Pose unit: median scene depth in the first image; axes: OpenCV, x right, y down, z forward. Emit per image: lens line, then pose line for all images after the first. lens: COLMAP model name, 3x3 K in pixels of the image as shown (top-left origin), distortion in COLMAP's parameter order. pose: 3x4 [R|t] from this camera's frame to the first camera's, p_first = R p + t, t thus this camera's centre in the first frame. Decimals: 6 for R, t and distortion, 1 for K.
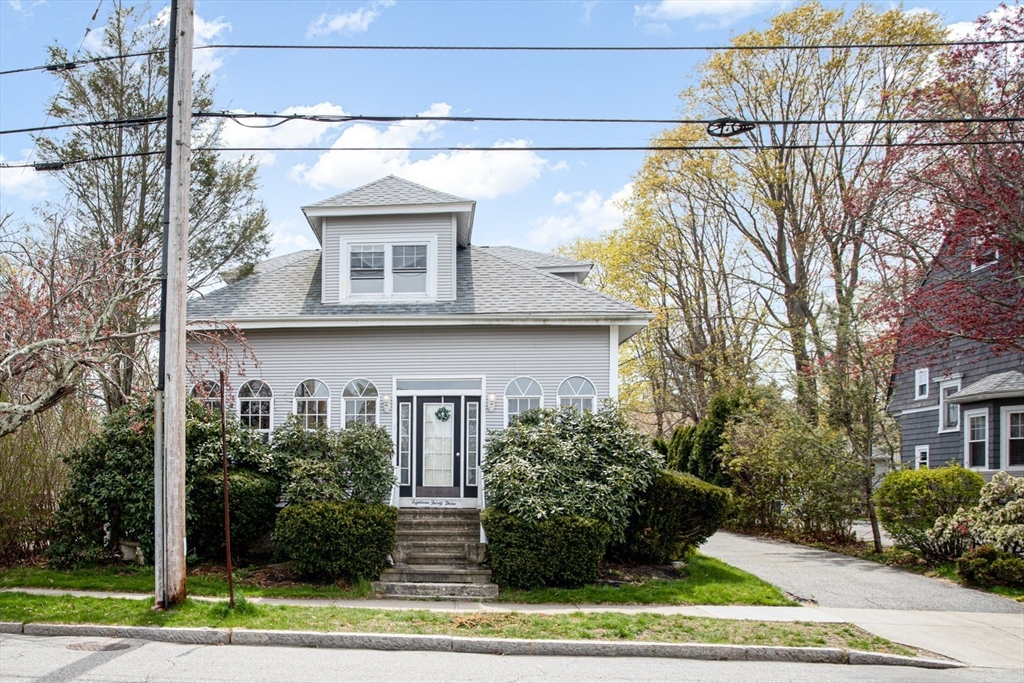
lens RADIAL K [[689.7, 0, 513.0], [0, 689.7, 340.4], [0, 0, 1]] dist [-0.005727, -0.004262]
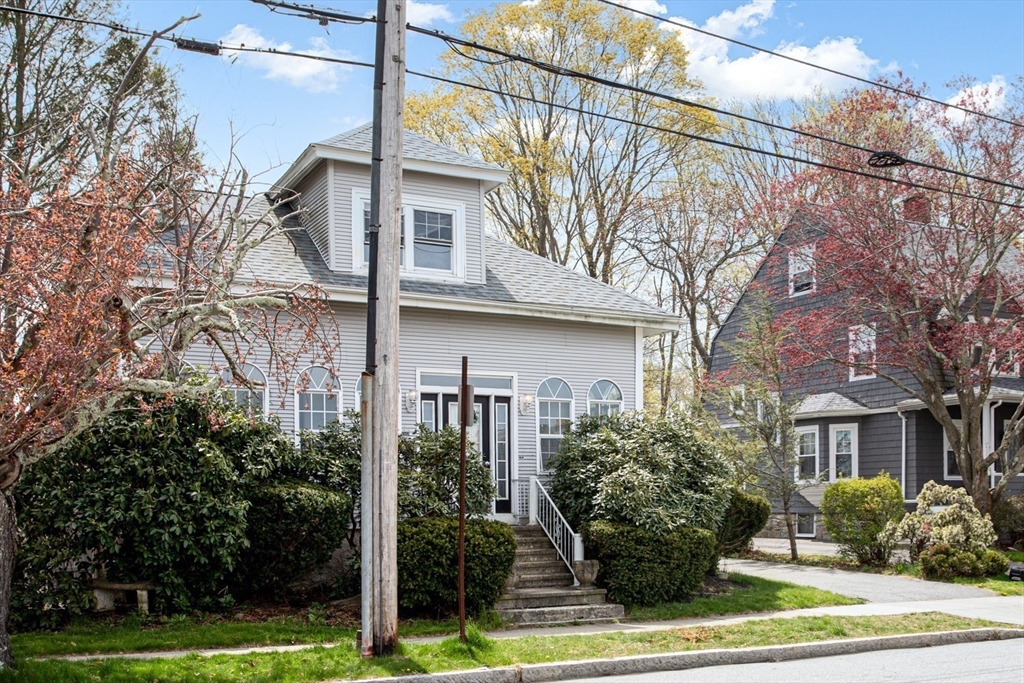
lens RADIAL K [[826.9, 0, 511.4], [0, 826.9, 344.3], [0, 0, 1]] dist [-0.006838, -0.007294]
pose [[0.898196, 0.067783, 0.434338, -0.640526], [-0.072576, 0.997347, -0.005562, 0.025778], [-0.433563, -0.026527, 0.900733, 0.078525]]
